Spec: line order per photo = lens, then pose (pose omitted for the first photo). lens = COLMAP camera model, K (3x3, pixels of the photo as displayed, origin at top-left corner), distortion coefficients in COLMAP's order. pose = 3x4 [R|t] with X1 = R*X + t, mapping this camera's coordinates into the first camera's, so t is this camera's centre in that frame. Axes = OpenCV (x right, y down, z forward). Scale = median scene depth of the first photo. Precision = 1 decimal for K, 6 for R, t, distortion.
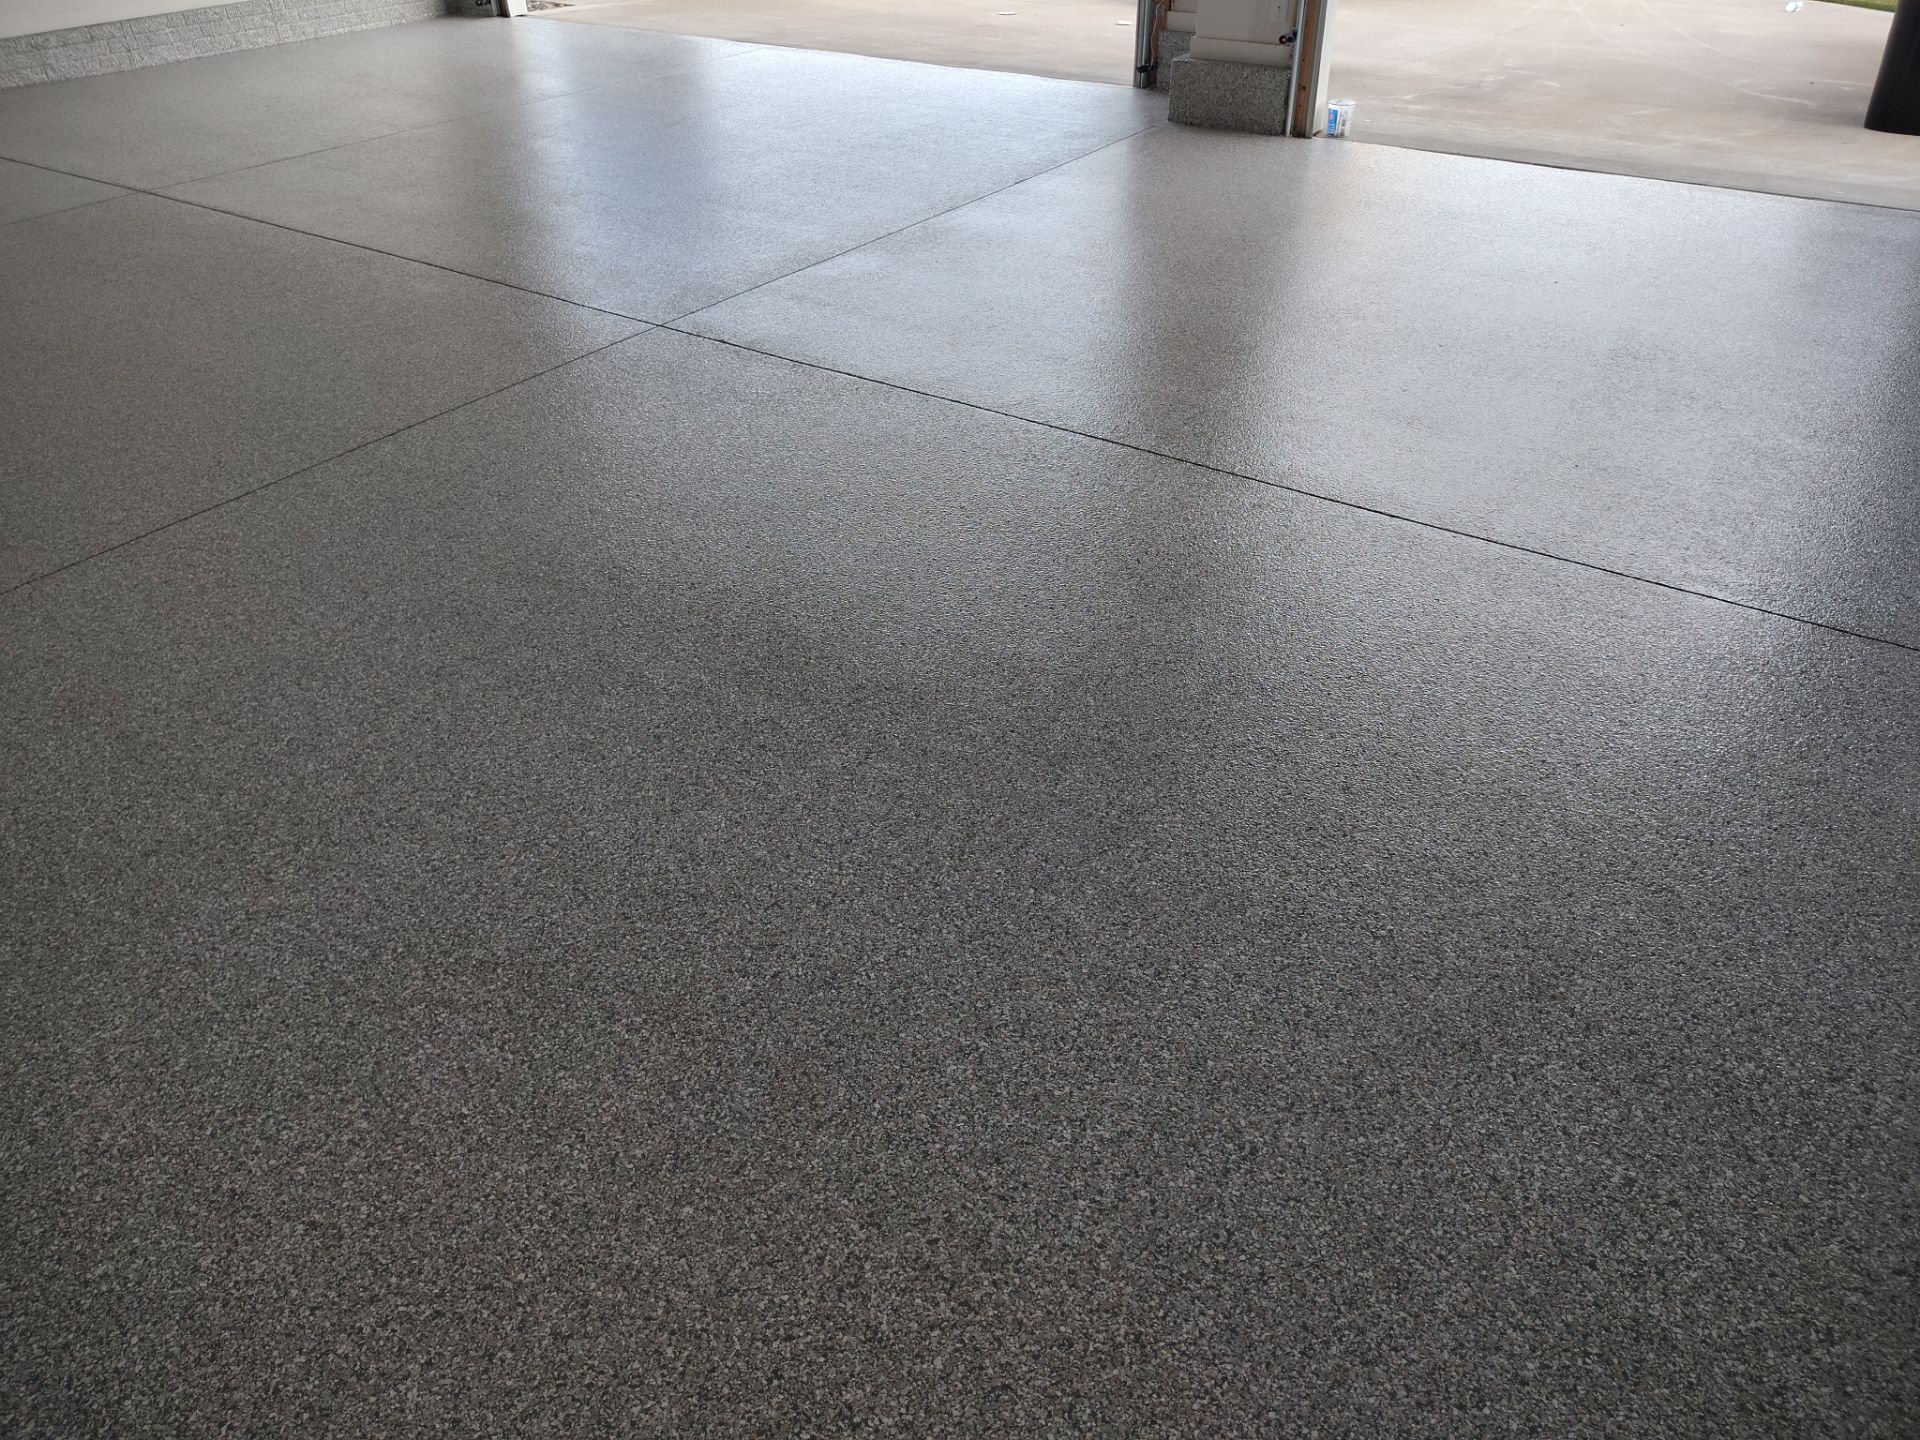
lens RADIAL K [[1353.2, 0, 960.0], [0, 1353.2, 720.0], [0, 0, 1]] dist [0.029986, -0.047487]
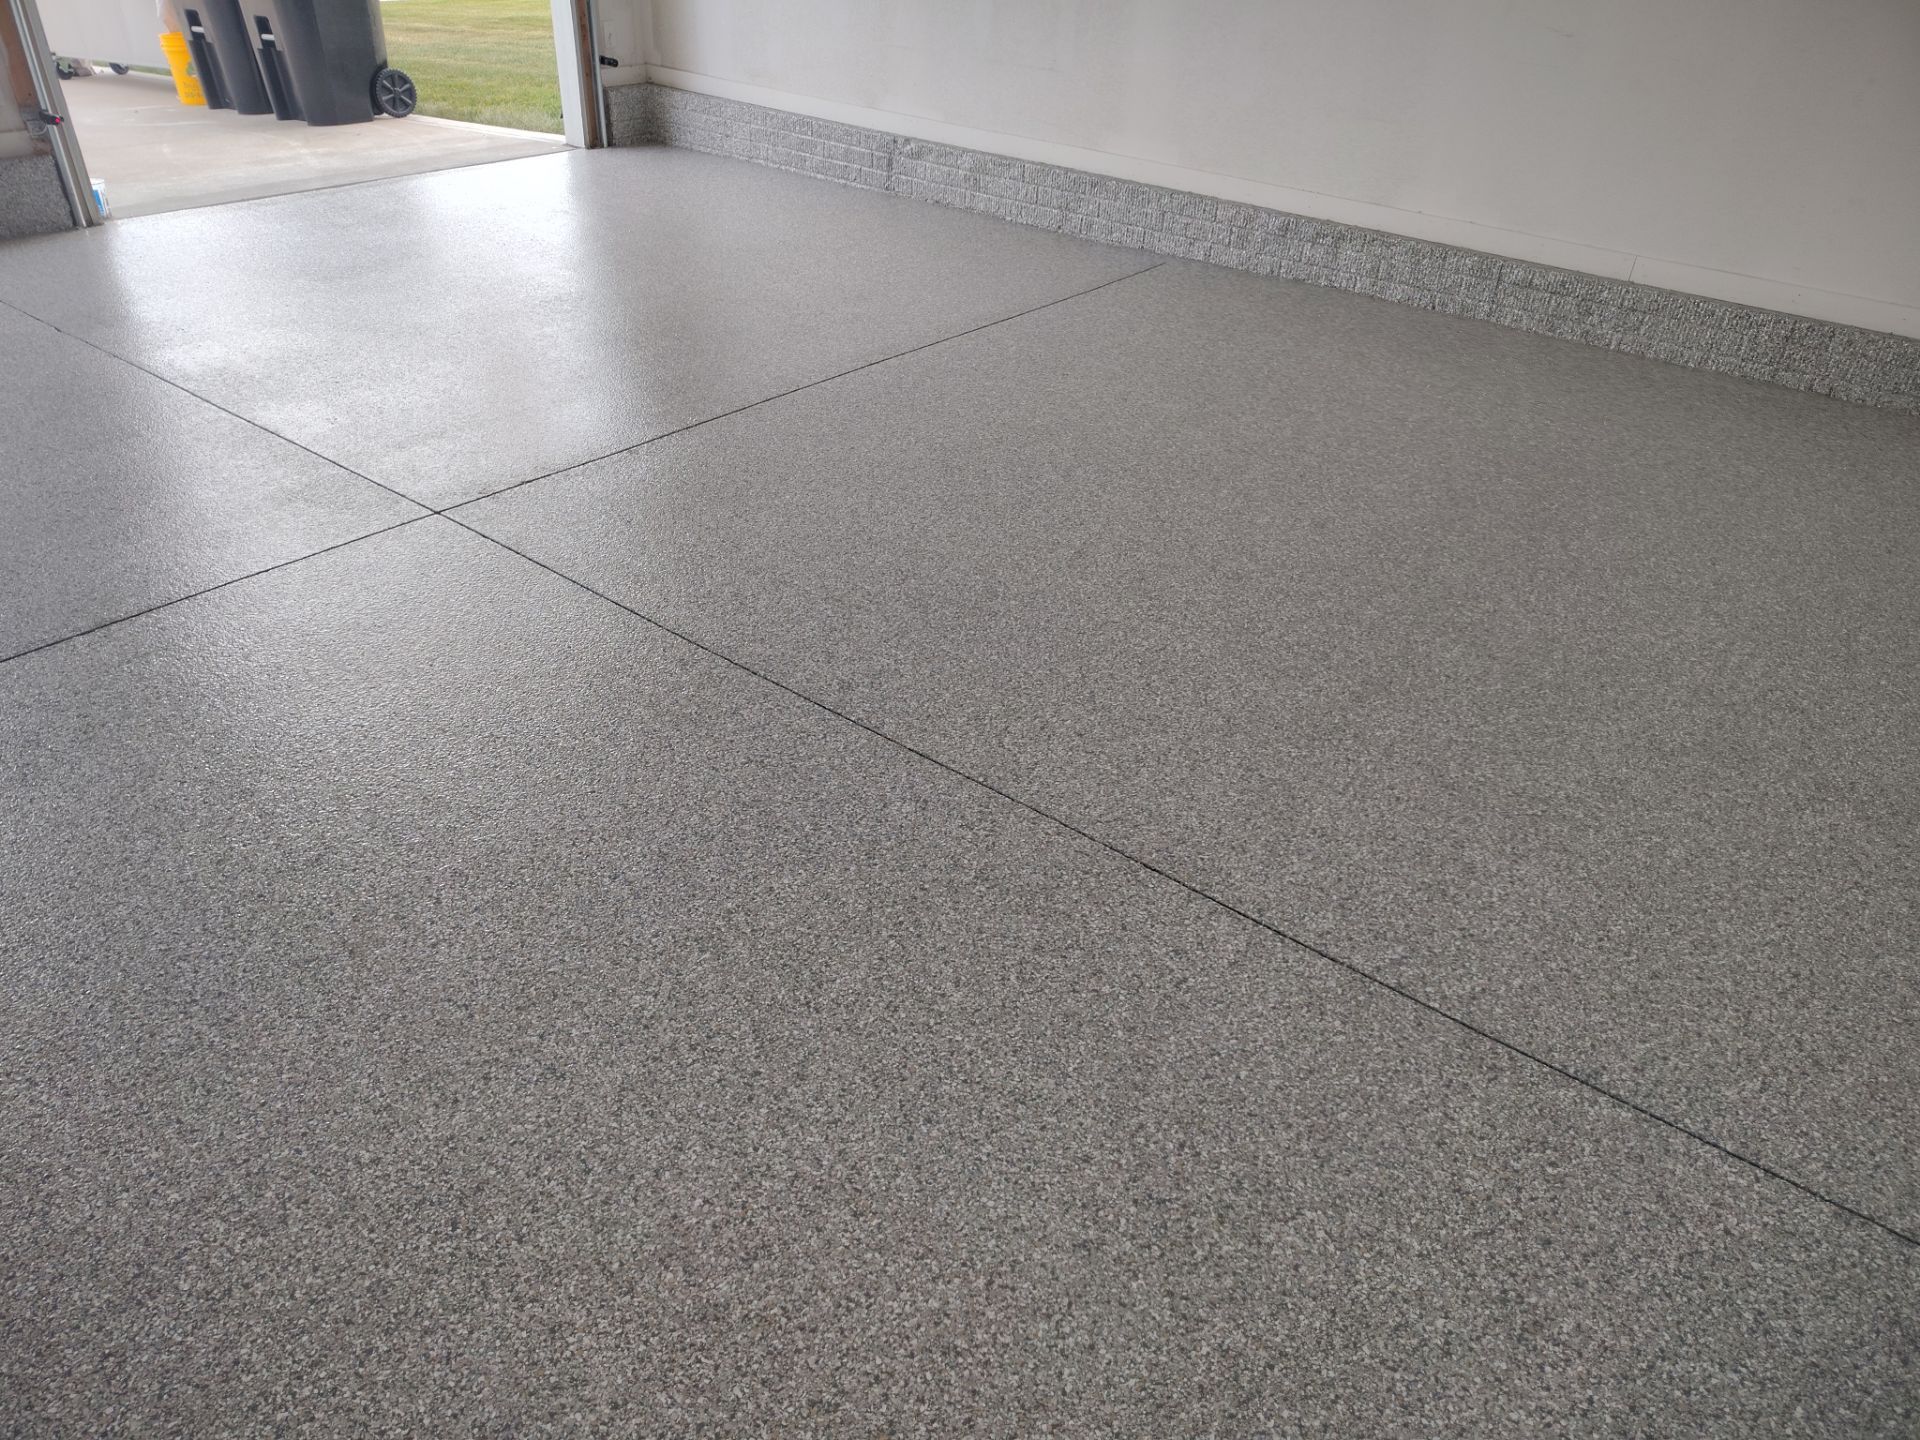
lens RADIAL K [[1353.2, 0, 960.0], [0, 1353.2, 720.0], [0, 0, 1]] dist [0.029986, -0.047487]
pose [[0.057535, -0.532003, 0.844785, -1.102049], [0.545523, 0.725440, 0.419692, -0.434899], [-0.836118, 0.436703, 0.331958, 0.627063]]
